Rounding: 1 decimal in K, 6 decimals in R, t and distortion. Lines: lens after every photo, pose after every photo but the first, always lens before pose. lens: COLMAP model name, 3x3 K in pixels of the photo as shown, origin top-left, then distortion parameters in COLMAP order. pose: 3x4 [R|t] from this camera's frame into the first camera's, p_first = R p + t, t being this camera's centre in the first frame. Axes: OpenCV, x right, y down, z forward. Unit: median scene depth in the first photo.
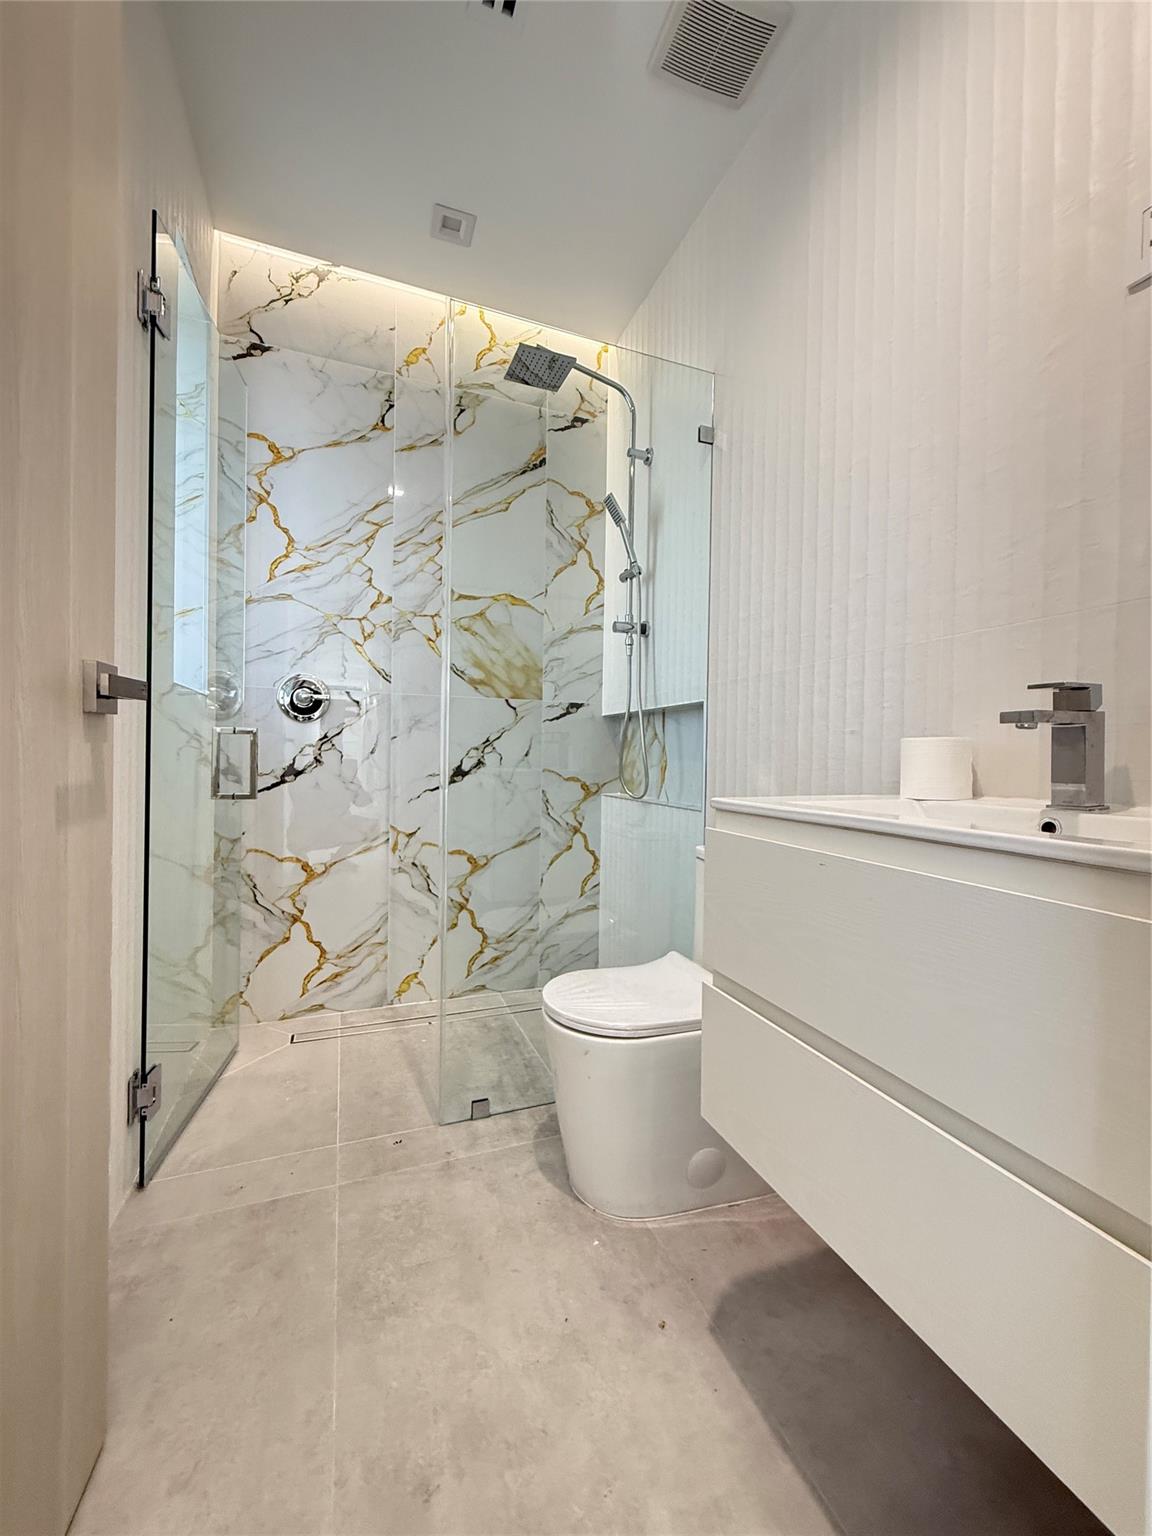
lens RADIAL K [[610.5, 0, 574.1], [0, 610.5, 757.2], [0, 0, 1]] dist [0.001670, 0.000141]
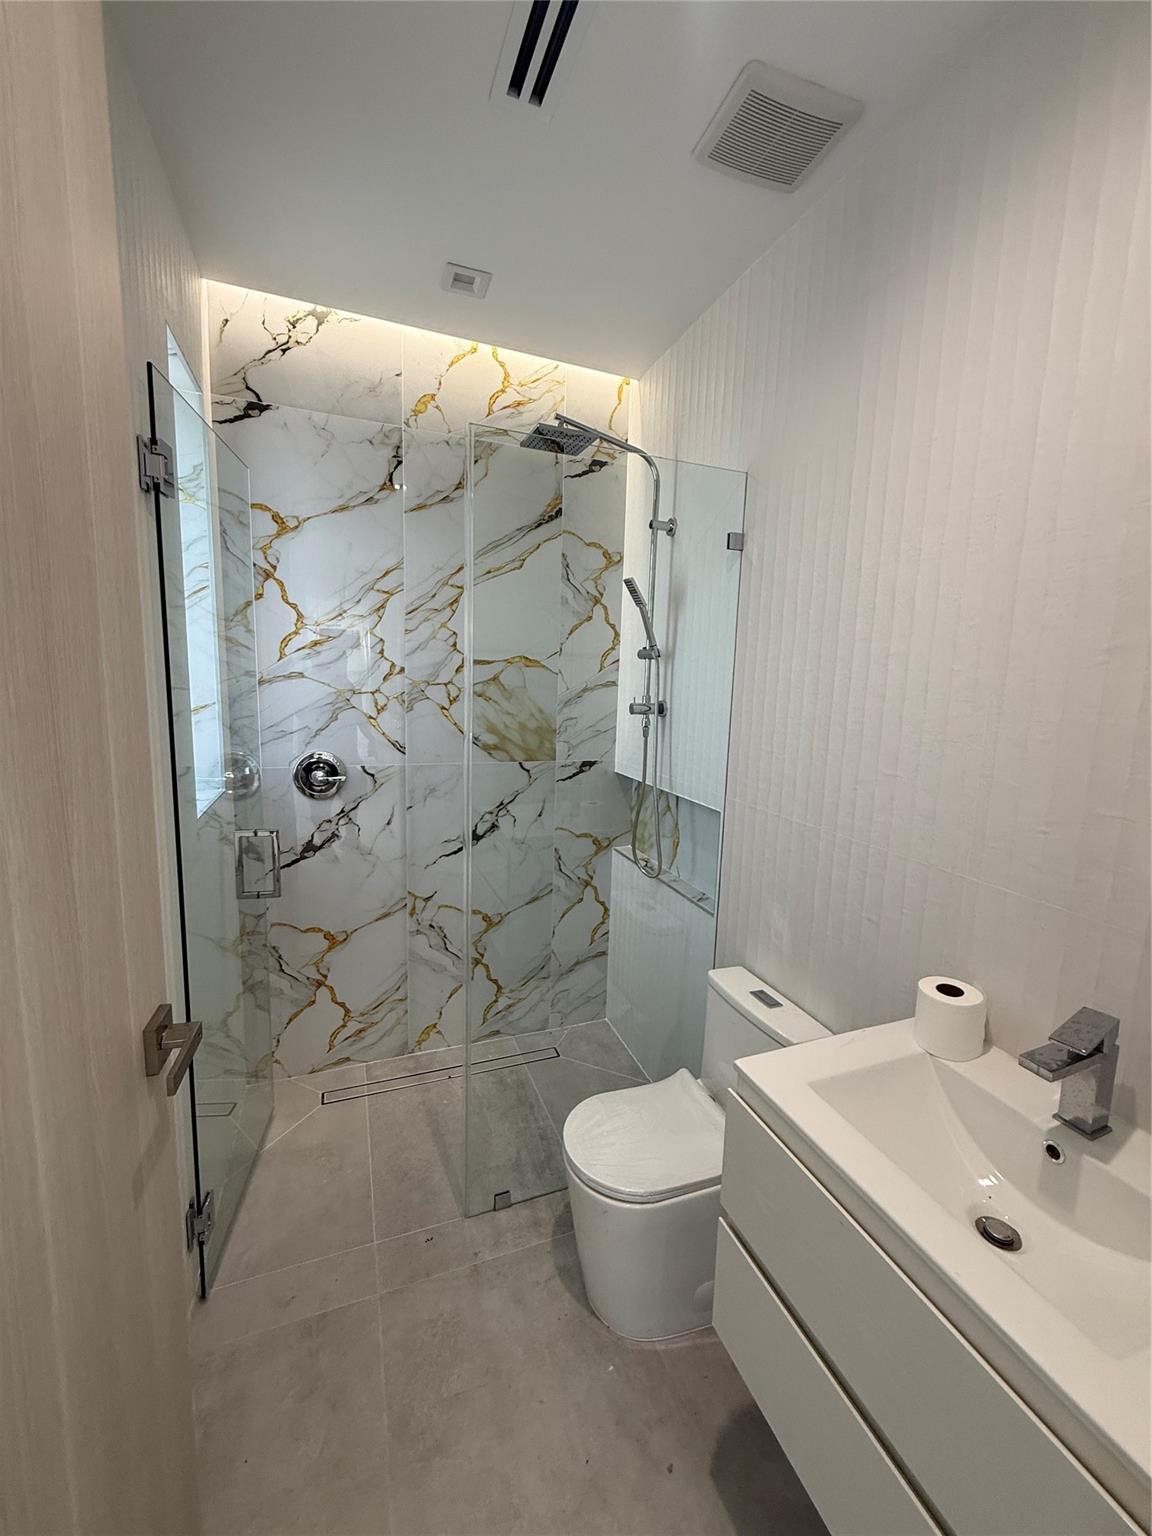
lens RADIAL K [[610.5, 0, 574.1], [0, 610.5, 757.2], [0, 0, 1]] dist [0.001670, 0.000141]
pose [[0.999909, 0.013416, 0.001438, -0.026703], [-0.013490, 0.991537, 0.129120, -0.258927], [0.000306, -0.129127, 0.991628, 0.010658]]
